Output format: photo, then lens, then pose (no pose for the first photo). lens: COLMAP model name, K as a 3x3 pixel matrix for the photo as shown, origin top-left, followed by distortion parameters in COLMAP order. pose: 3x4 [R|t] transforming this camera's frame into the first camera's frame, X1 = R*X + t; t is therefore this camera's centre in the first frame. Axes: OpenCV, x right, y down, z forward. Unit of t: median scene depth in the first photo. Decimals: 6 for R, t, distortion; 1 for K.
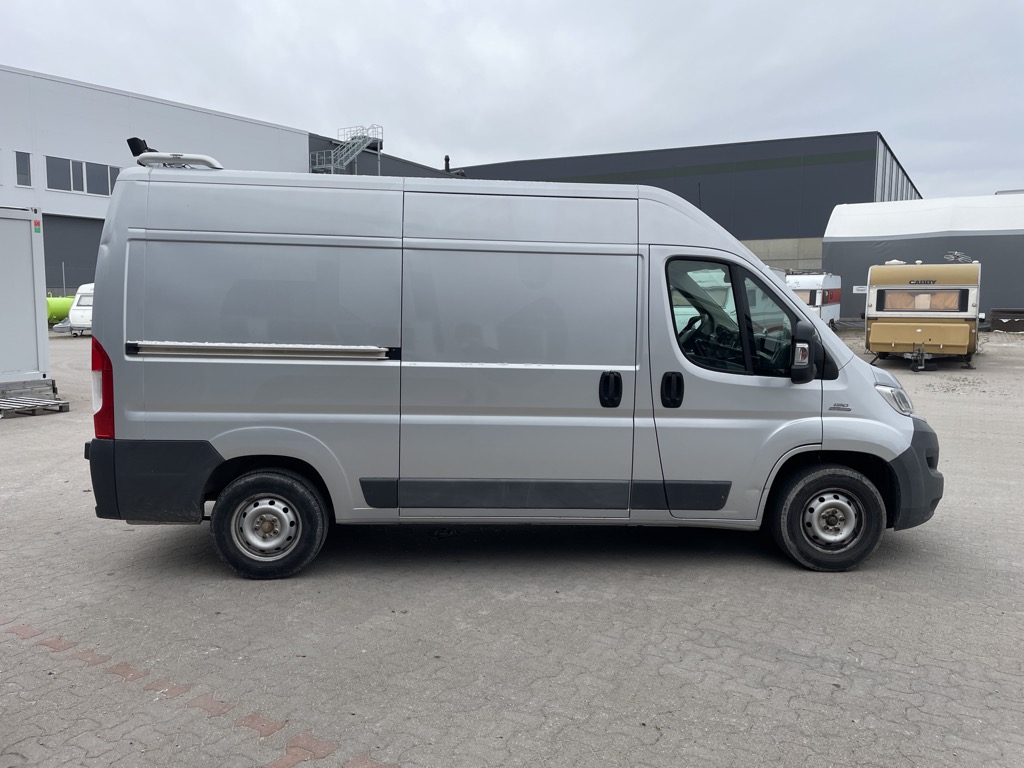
lens RADIAL K [[771.5, 0, 513.4], [0, 771.5, 381.9], [0, 0, 1]] dist [0.095695, -0.117712]
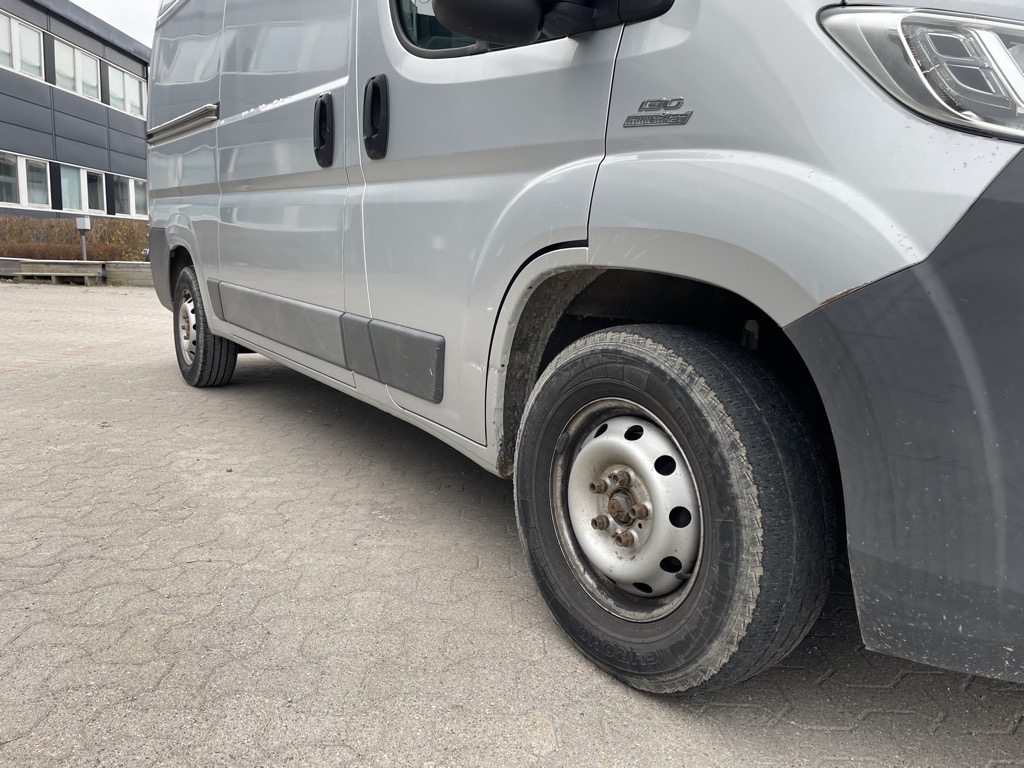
lens RADIAL K [[771.5, 0, 508.7], [0, 771.5, 381.6], [0, 0, 1]] dist [0.095695, -0.117712]
pose [[0.509811, 0.152221, -0.846712, 0.646689], [-0.118242, 0.987279, 0.106298, 0.104522], [0.852122, 0.045924, 0.521325, 0.821524]]
